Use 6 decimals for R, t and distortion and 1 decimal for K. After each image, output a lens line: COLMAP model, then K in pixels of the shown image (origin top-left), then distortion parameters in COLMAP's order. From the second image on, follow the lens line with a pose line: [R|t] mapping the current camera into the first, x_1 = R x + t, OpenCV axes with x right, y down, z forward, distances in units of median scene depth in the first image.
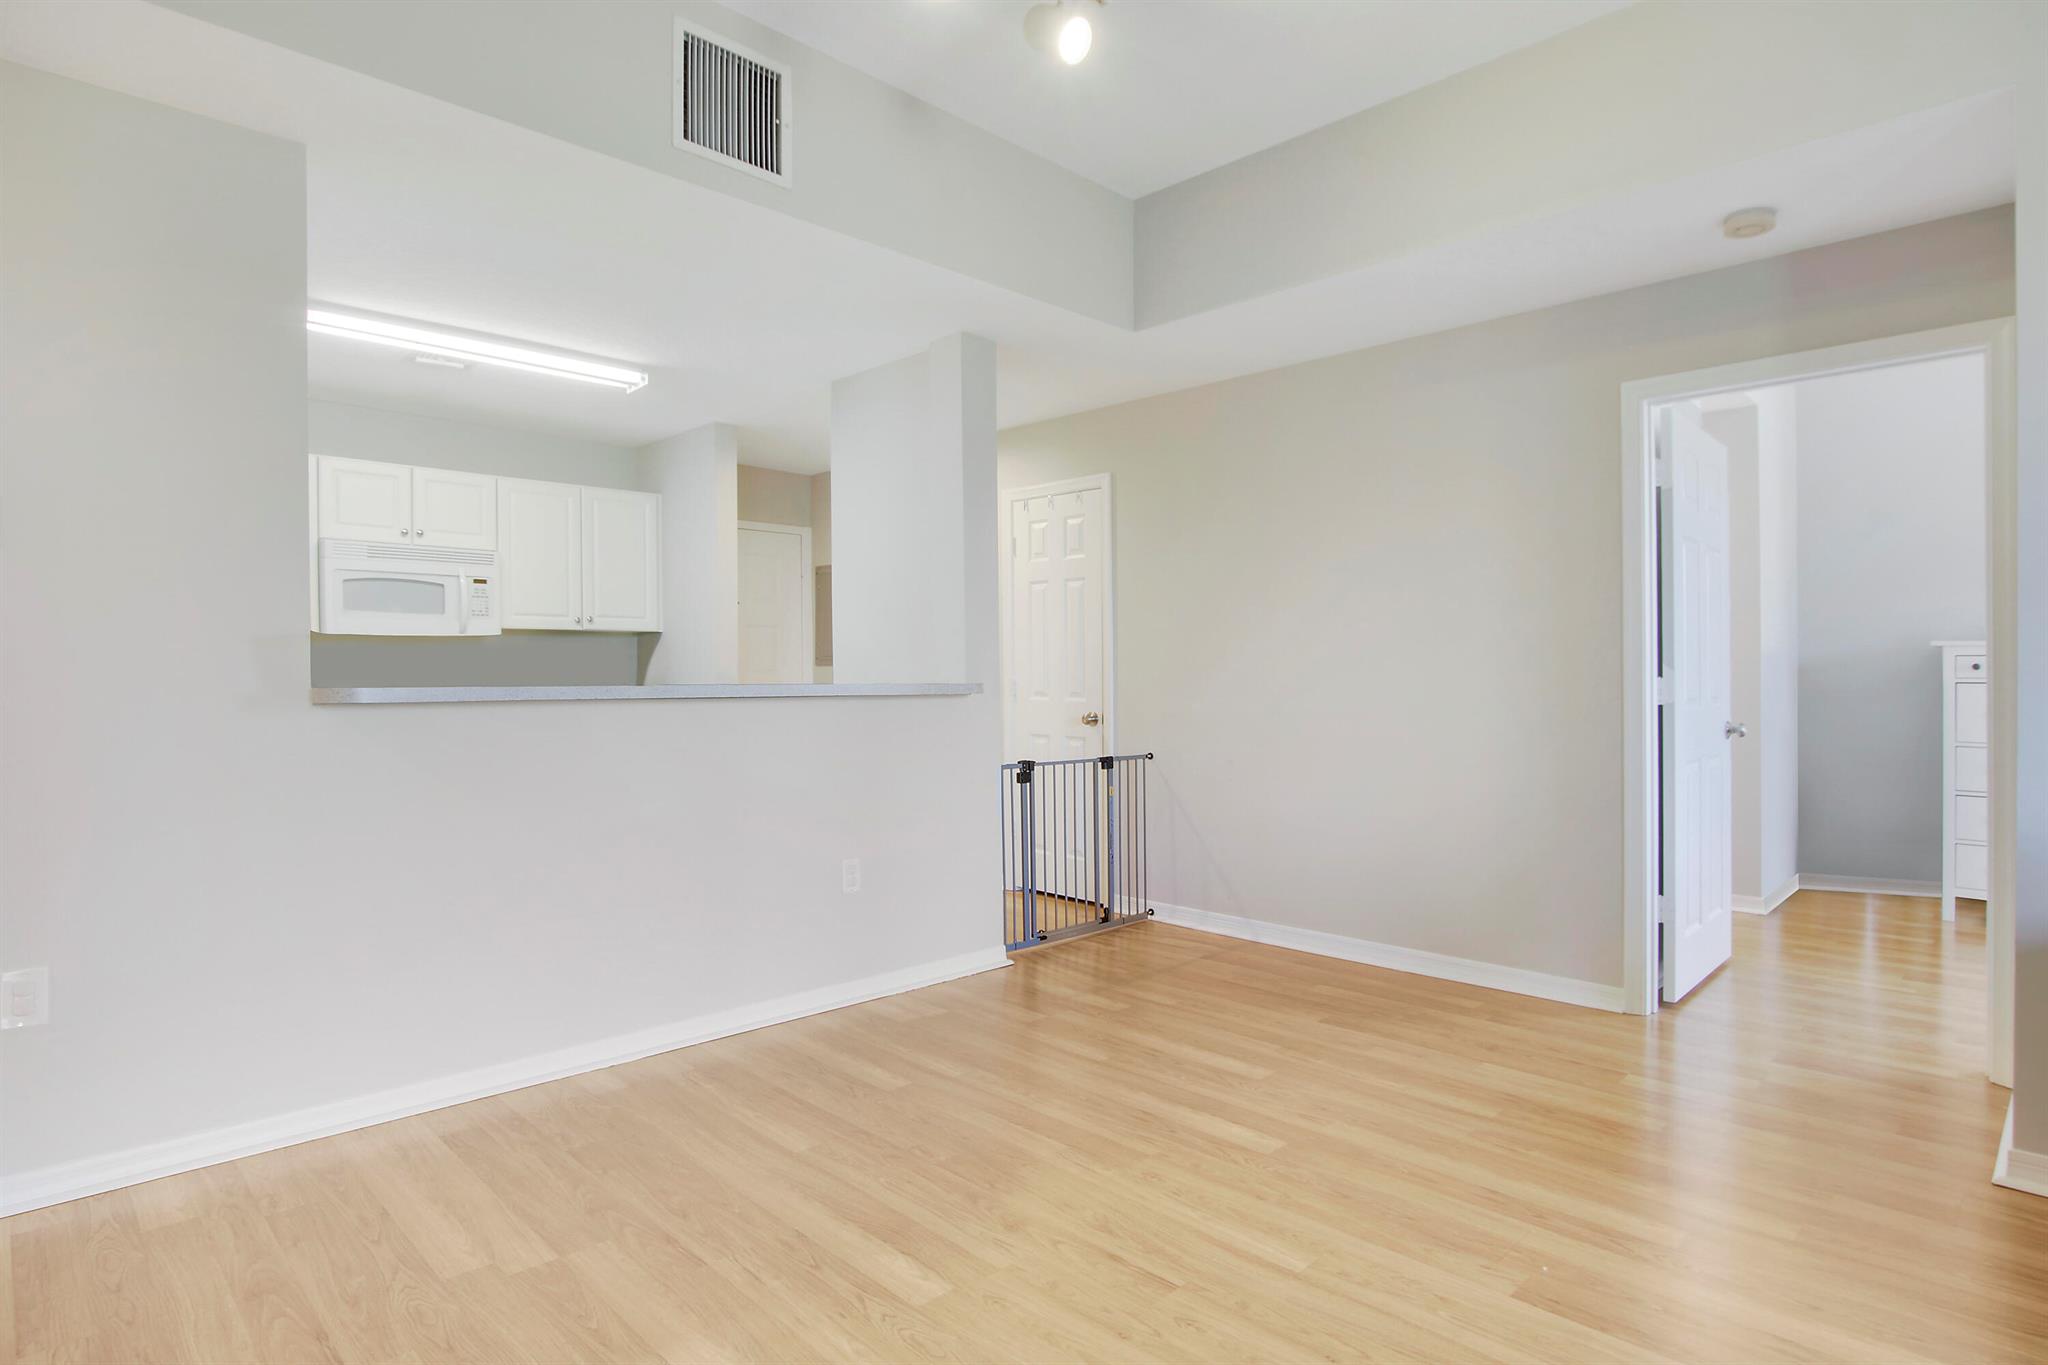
lens RADIAL K [[1093.8, 0, 1045.6], [0, 1093.8, 676.9], [0, 0, 1]] dist [-0.031843, 0.011029]
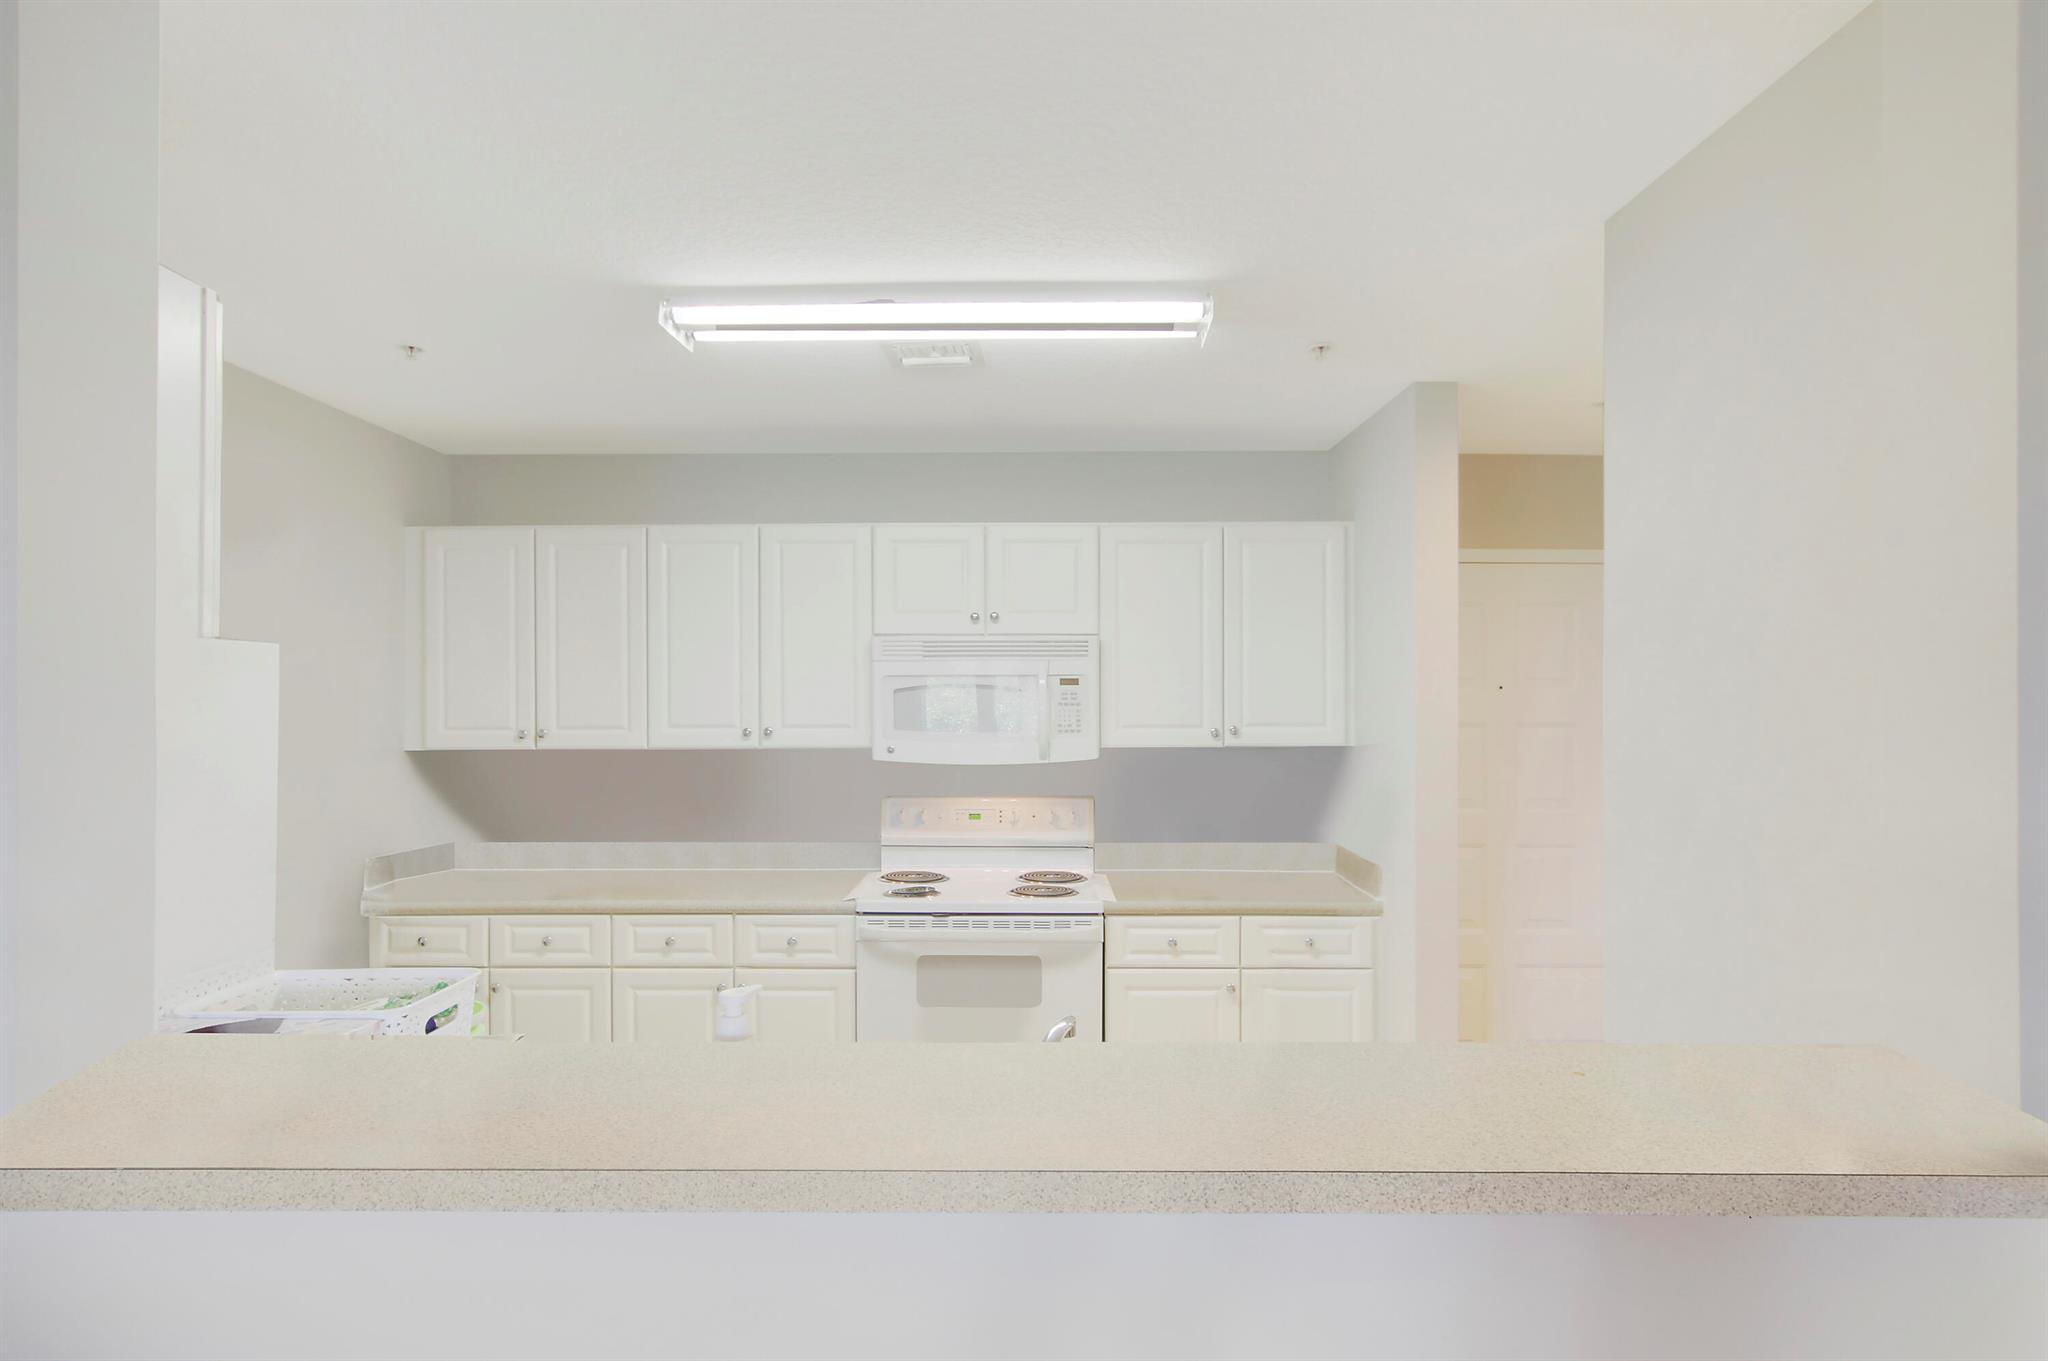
lens RADIAL K [[1093.8, 0, 1059.9], [0, 1093.8, 700.1], [0, 0, 1]] dist [-0.031843, 0.011029]
pose [[0.724738, -0.004183, -0.689012, -0.057928], [-0.001079, 0.999973, -0.007205, -0.079071], [0.689023, 0.005965, 0.724714, 0.552345]]
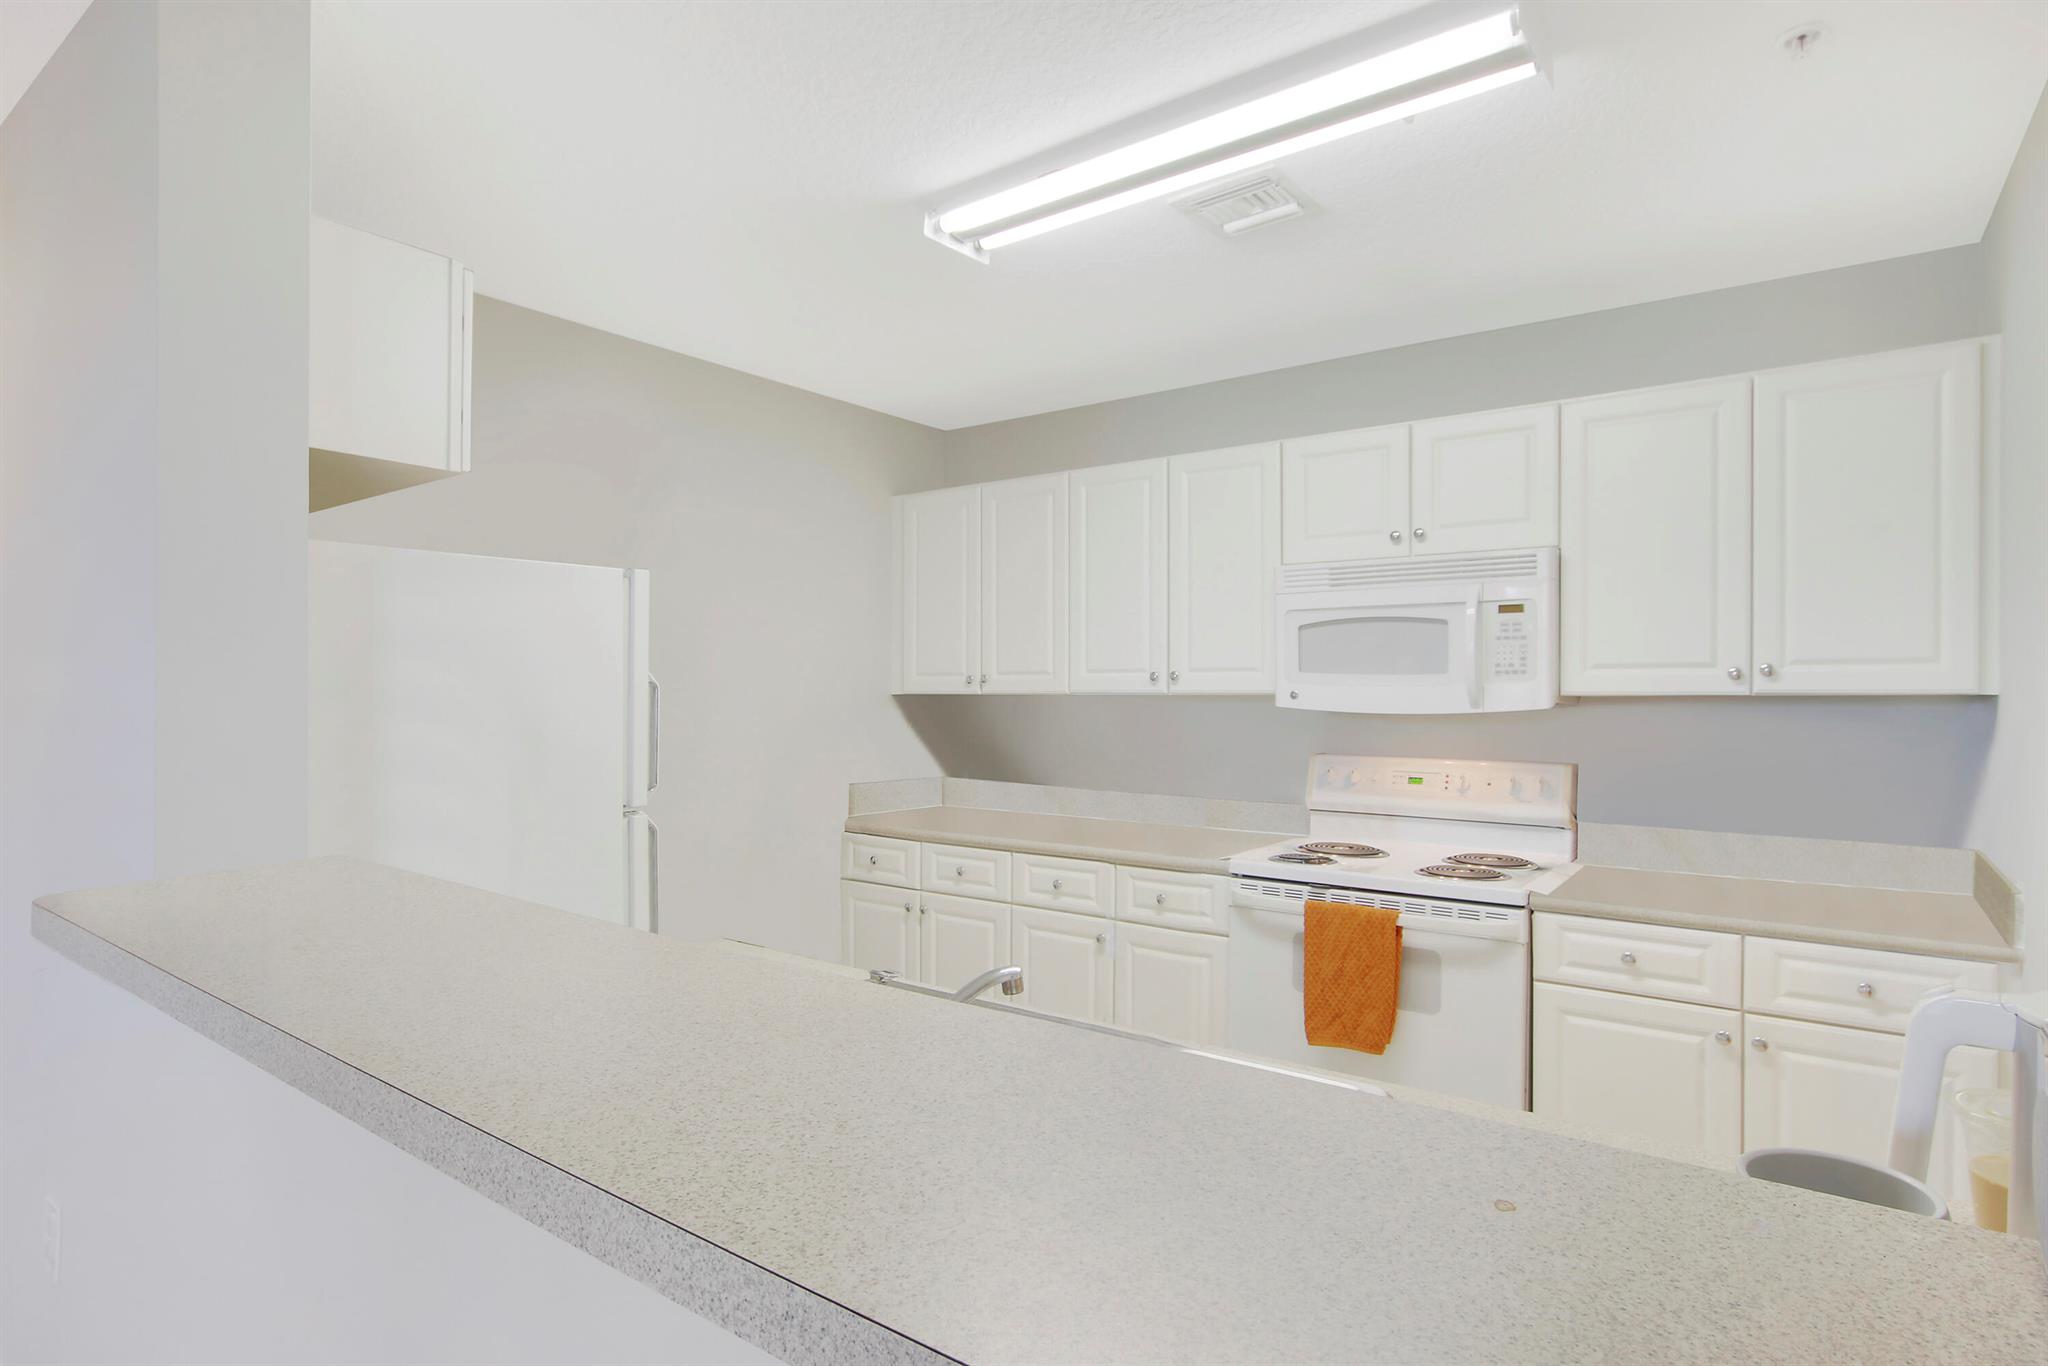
lens RADIAL K [[1093.8, 0, 1033.7], [0, 1093.8, 698.7], [0, 0, 1]] dist [-0.031843, 0.011029]
pose [[0.167558, 0.001542, -0.985861, -0.040812], [-0.009171, 0.999958, 0.000005, -0.046213], [0.985820, 0.009041, 0.167565, 0.755728]]
